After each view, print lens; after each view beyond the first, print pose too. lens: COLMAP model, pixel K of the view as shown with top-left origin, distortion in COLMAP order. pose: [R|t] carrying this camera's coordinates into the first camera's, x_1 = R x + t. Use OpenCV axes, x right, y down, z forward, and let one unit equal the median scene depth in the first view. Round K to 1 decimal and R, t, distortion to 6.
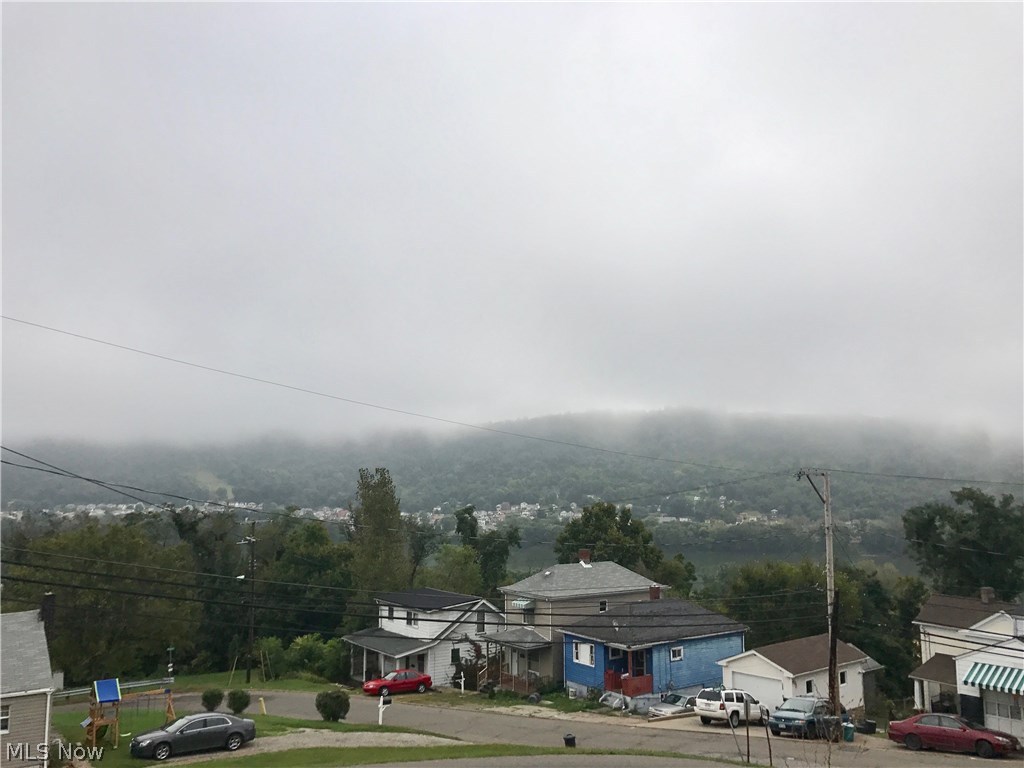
lens RADIAL K [[833.1, 0, 514.0], [0, 833.1, 376.8], [0, 0, 1]] dist [0.035579, -0.040111]
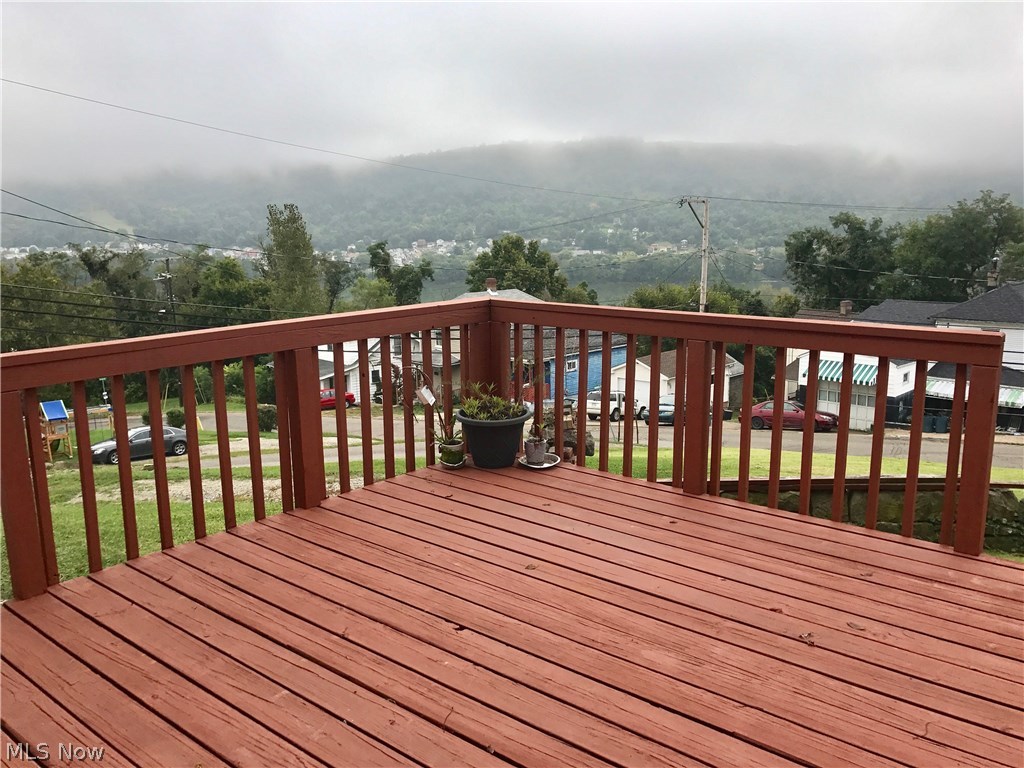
lens RADIAL K [[833.1, 0, 512.0], [0, 833.1, 379.6], [0, 0, 1]] dist [0.035579, -0.040111]
pose [[0.995131, -0.036007, 0.091747, 0.007418], [0.005572, 0.949943, 0.312374, -0.002770], [-0.098402, -0.310341, 0.945518, -0.047199]]
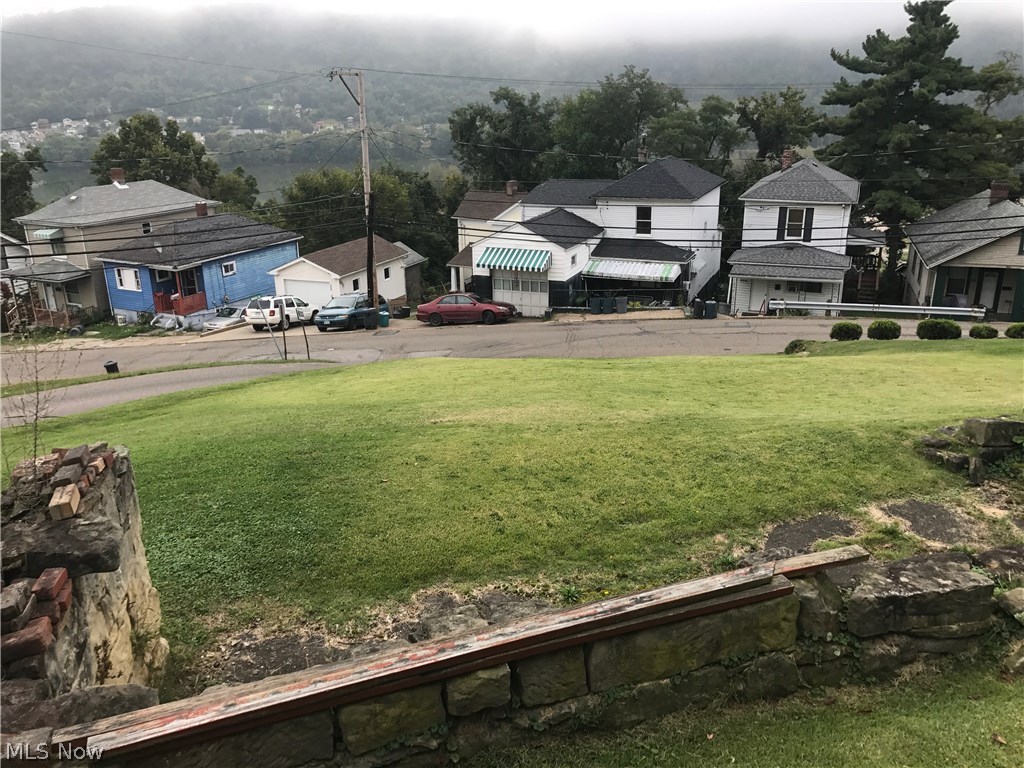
lens RADIAL K [[833.1, 0, 504.6], [0, 833.1, 385.7], [0, 0, 1]] dist [0.035579, -0.040111]
pose [[0.890653, -0.169853, 0.421767, 0.032806], [-0.037593, 0.896920, 0.440592, 0.004613], [-0.453127, -0.408270, 0.792459, 0.007407]]
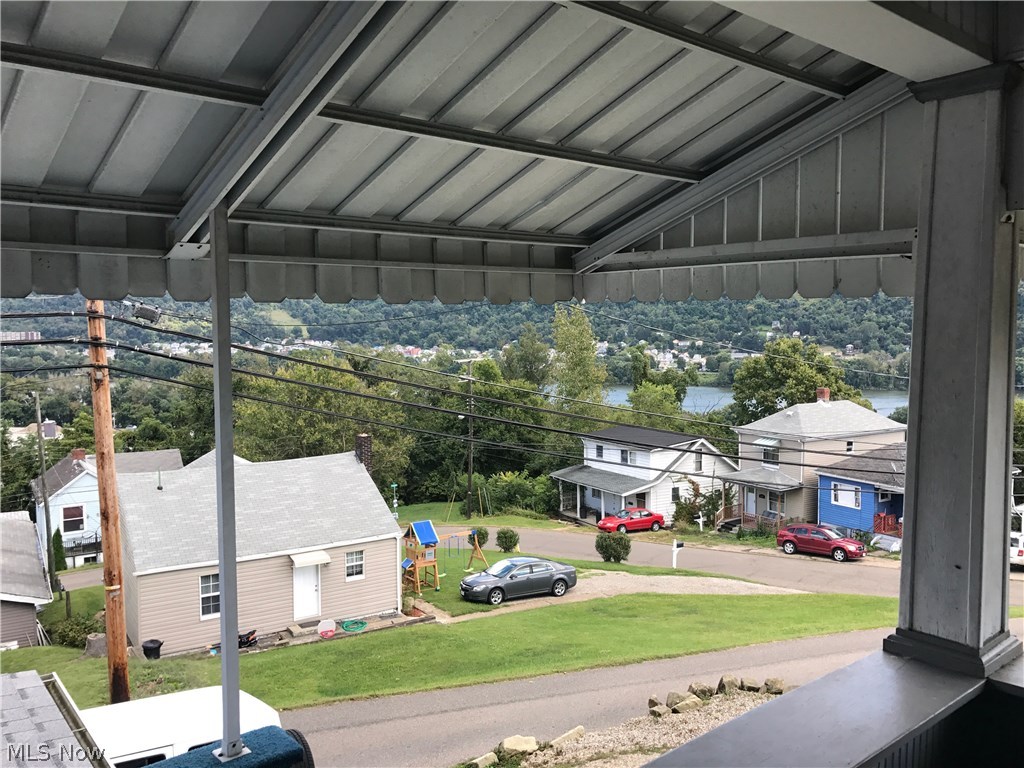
lens RADIAL K [[833.1, 0, 511.9], [0, 833.1, 377.9], [0, 0, 1]] dist [0.035579, -0.040111]
pose [[0.996897, -0.002532, -0.078677, -0.166241], [0.017726, 0.981032, 0.193033, 0.008862], [0.076696, -0.193828, 0.978033, 0.056812]]
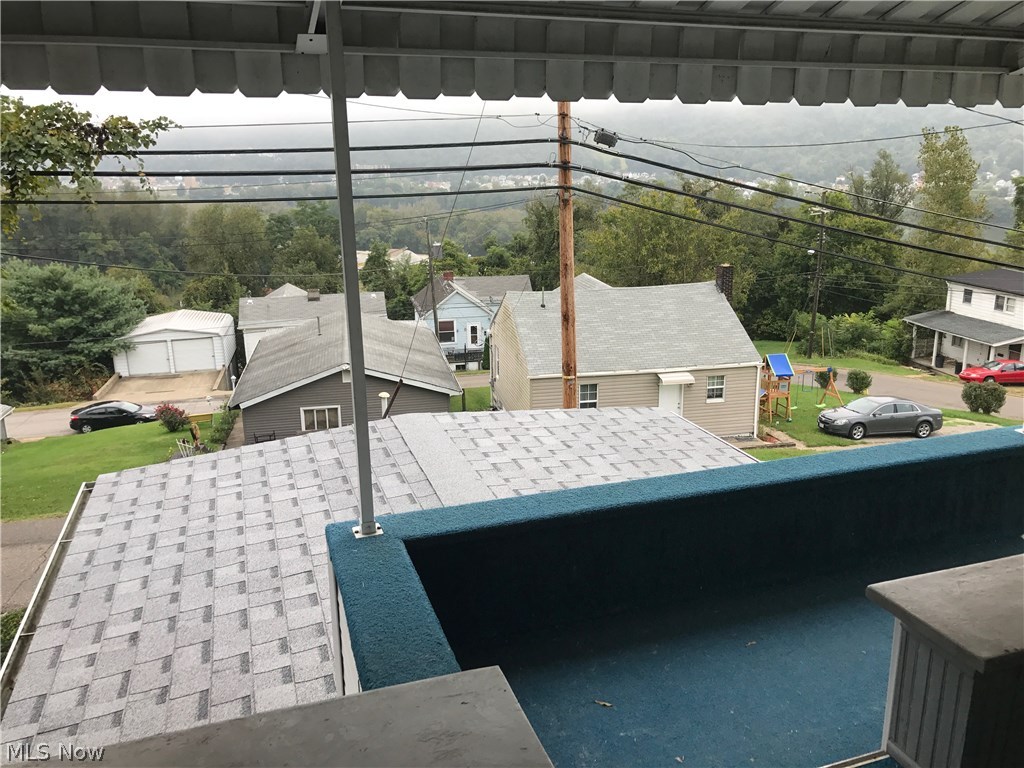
lens RADIAL K [[833.1, 0, 510.4], [0, 833.1, 378.5], [0, 0, 1]] dist [0.035579, -0.040111]
pose [[0.900089, 0.096078, -0.424981, -0.189590], [0.072907, 0.928421, 0.364306, 0.006930], [0.429563, -0.358891, 0.828657, 0.031091]]
